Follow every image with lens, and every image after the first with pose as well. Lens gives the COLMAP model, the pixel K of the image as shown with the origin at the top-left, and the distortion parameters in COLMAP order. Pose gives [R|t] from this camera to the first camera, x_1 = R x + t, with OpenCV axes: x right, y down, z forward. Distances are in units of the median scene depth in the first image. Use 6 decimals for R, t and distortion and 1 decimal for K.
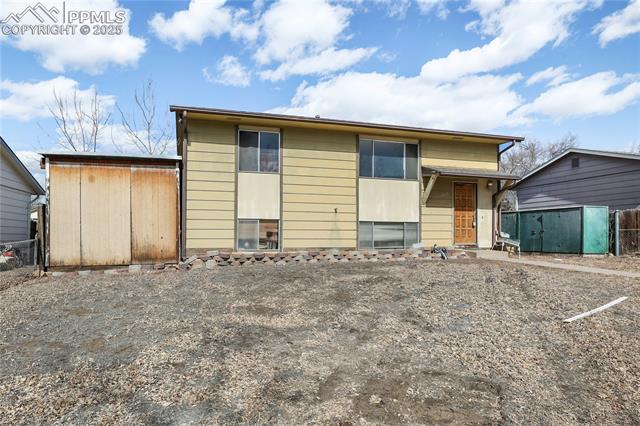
lens RADIAL K [[385.1, 0, 298.5], [0, 385.1, 241.5], [0, 0, 1]] dist [-0.016366, 0.001098]
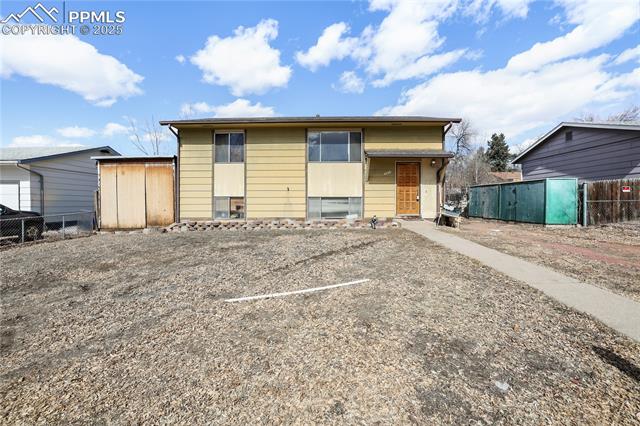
lens RADIAL K [[278.5, 0, 321.9], [0, 278.5, 211.0], [0, 0, 1]] dist [-0.041790, 0.013305]
pose [[0.957533, 0.004344, -0.288291, 0.445163], [0.001340, 0.999809, 0.019516, -0.022807], [0.288321, -0.019073, 0.957344, 0.128787]]
